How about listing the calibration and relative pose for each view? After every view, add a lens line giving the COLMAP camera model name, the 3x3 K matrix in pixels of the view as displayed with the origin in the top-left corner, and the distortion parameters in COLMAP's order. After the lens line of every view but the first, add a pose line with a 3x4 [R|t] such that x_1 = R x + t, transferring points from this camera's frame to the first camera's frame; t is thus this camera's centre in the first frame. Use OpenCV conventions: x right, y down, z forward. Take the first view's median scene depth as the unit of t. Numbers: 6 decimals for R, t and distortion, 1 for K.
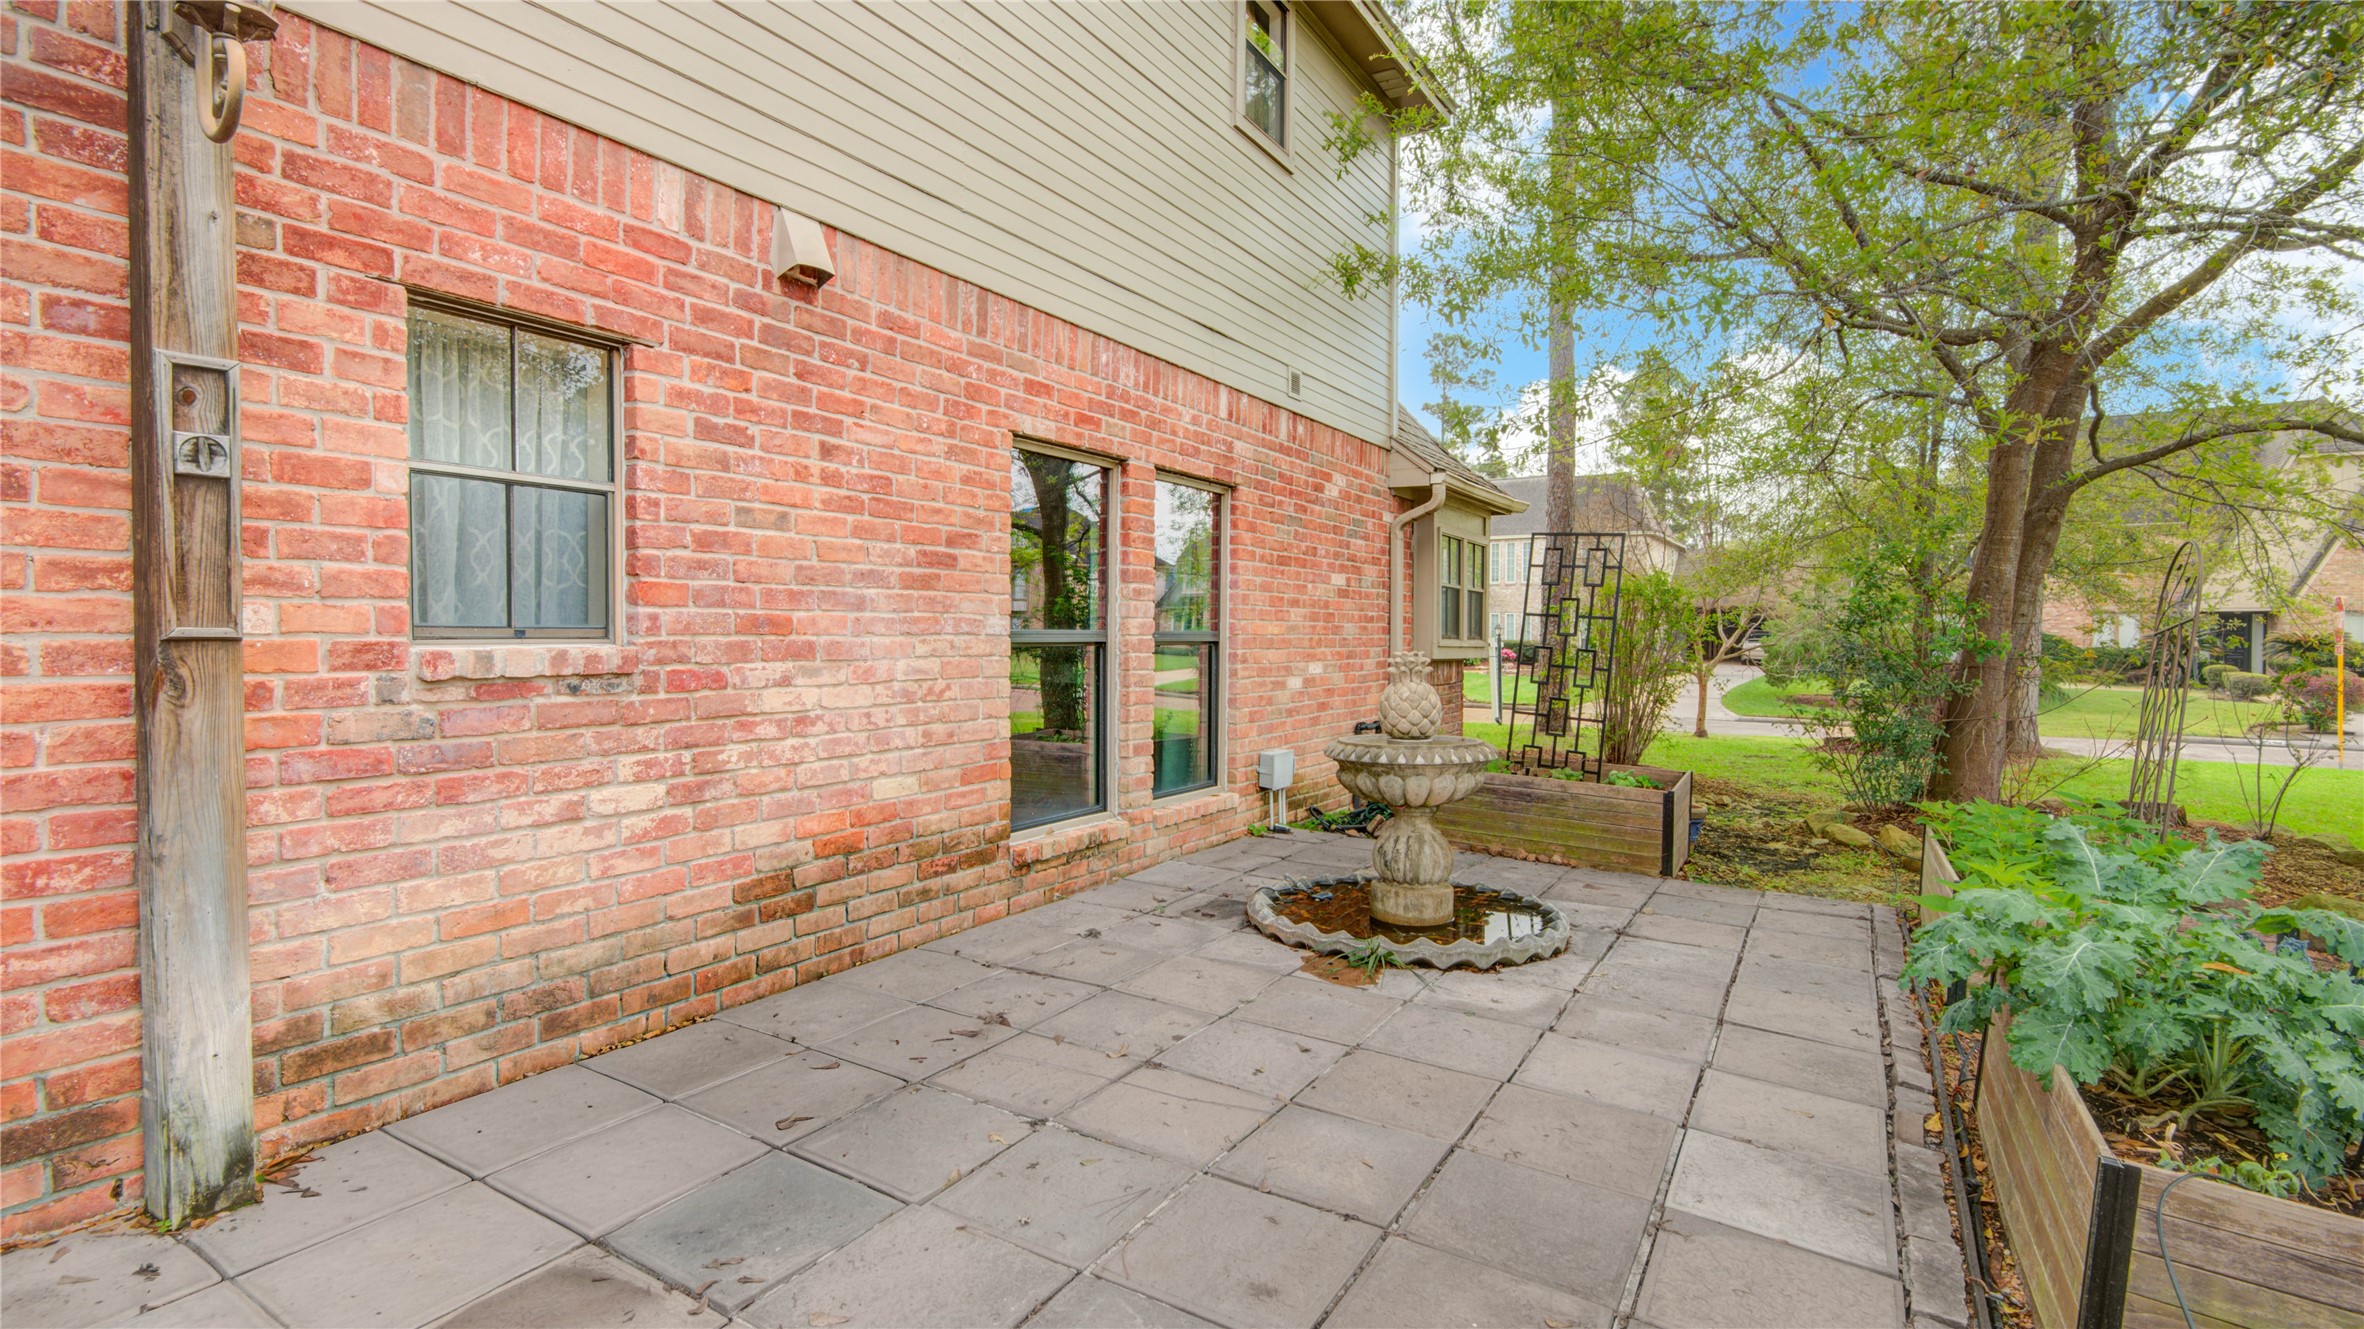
lens RADIAL K [[1070.6, 0, 1182.0], [0, 1070.6, 664.5], [0, 0, 1]] dist [-0.002740, 0.000395]
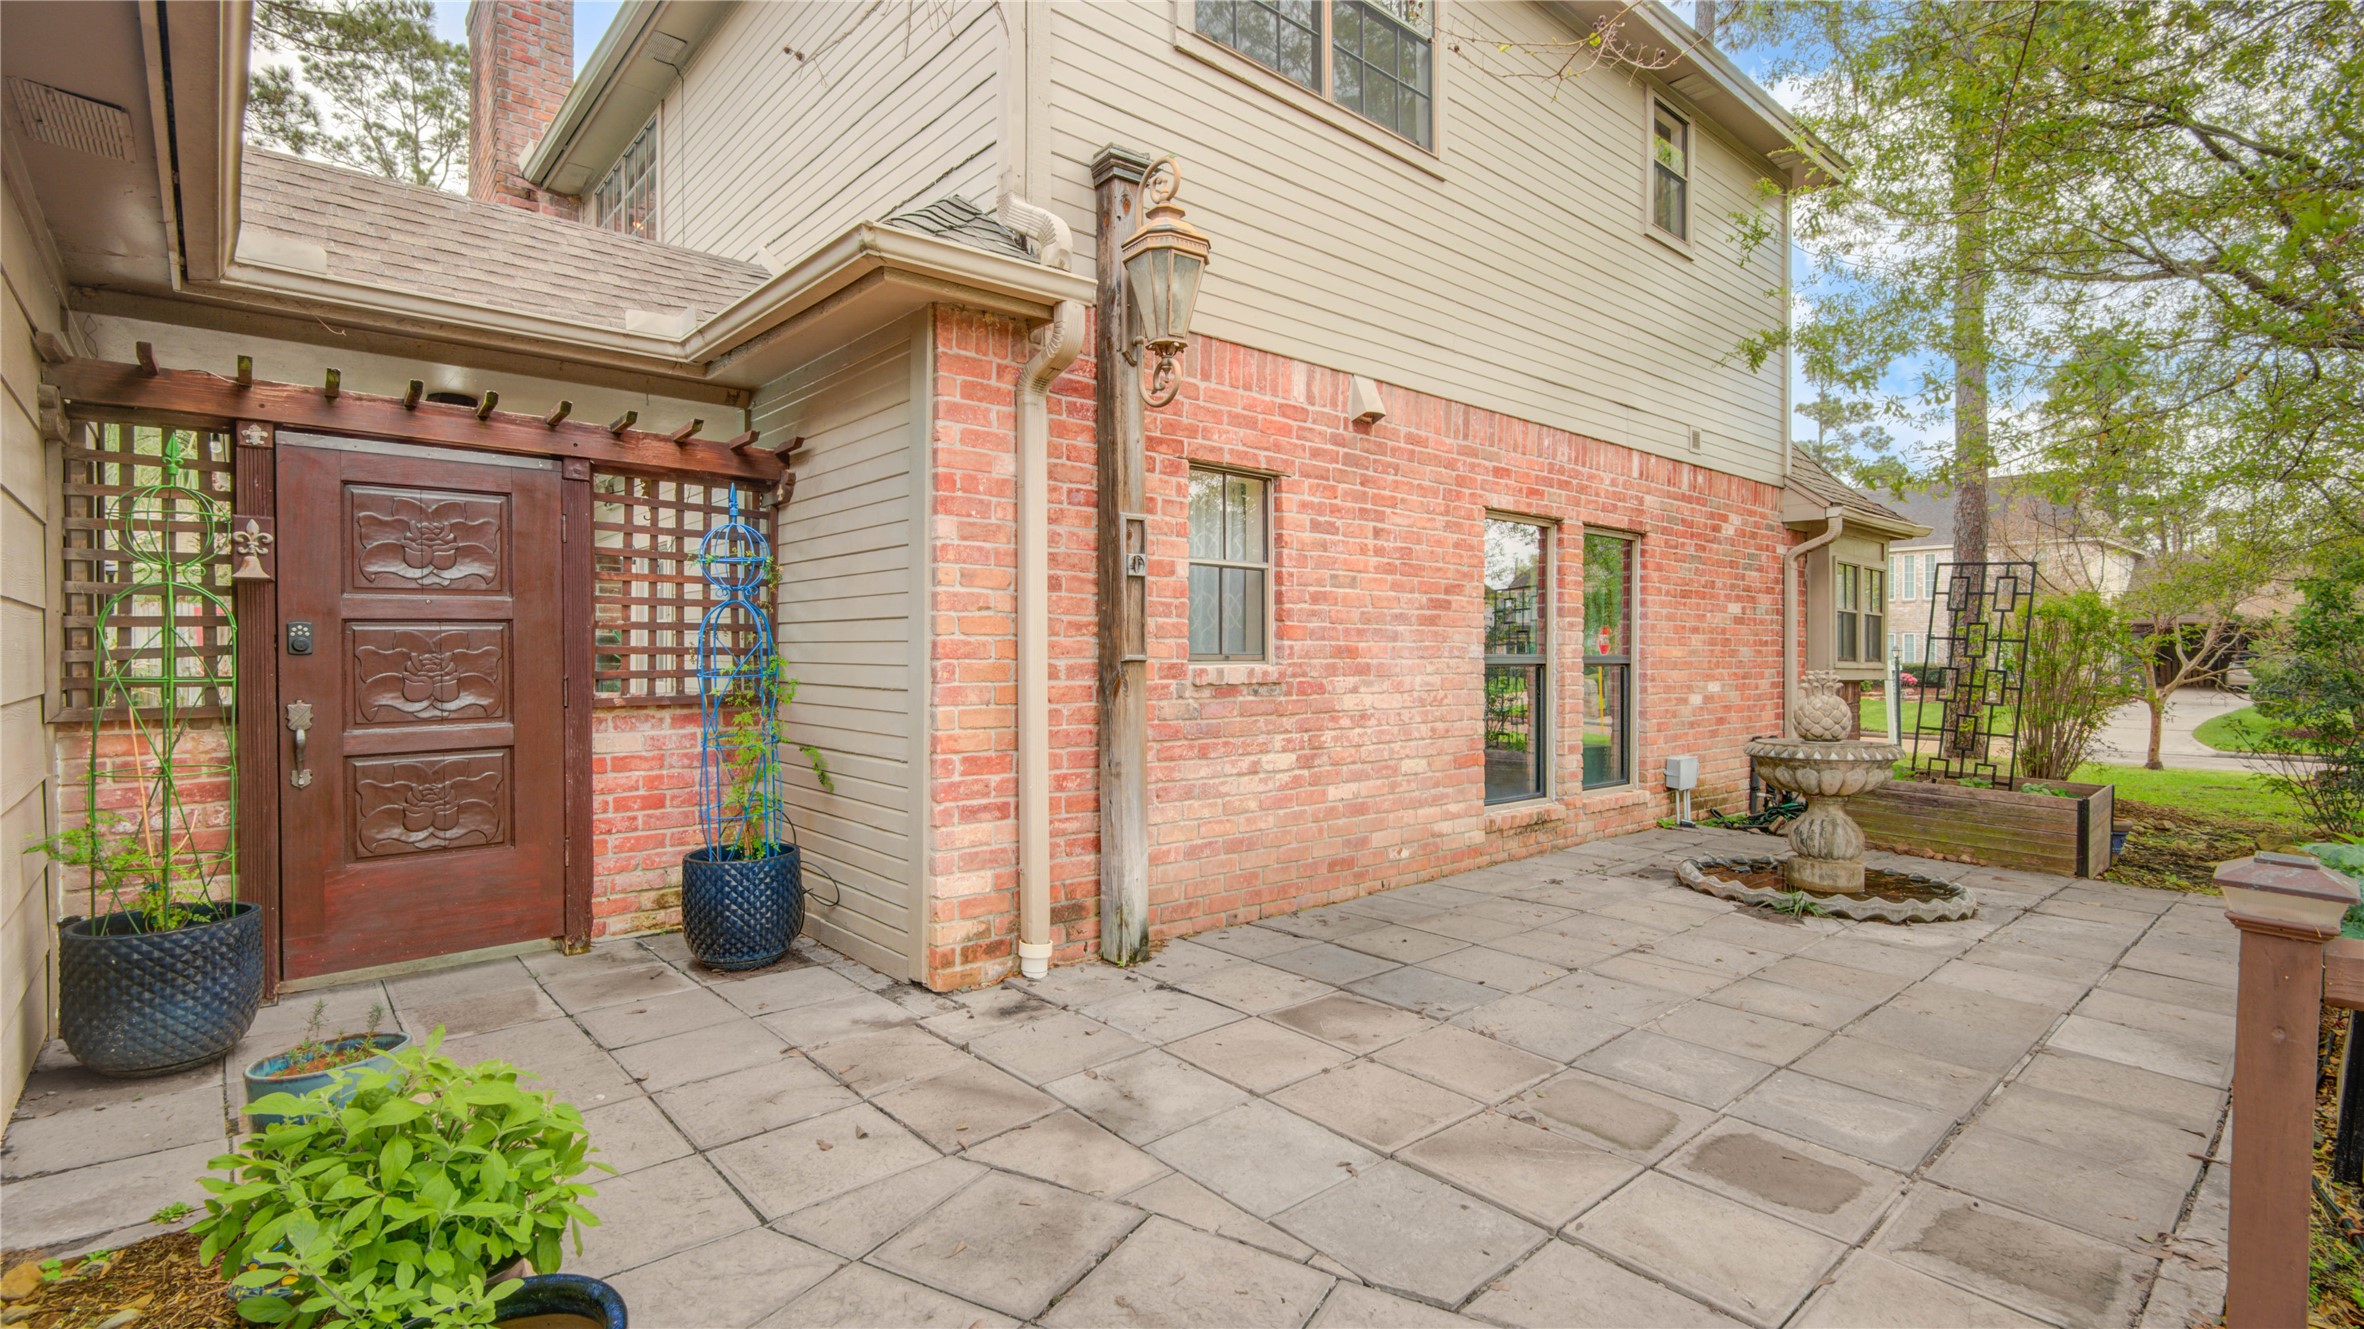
lens RADIAL K [[1090.7, 0, 1182.0], [0, 1090.7, 664.5], [0, 0, 1]] dist [0.018802, -0.014965]
pose [[0.958916, -0.002891, -0.283675, -0.140278], [-0.004086, 0.999704, -0.024002, 0.015048], [0.283660, 0.024175, 0.958620, -0.433522]]
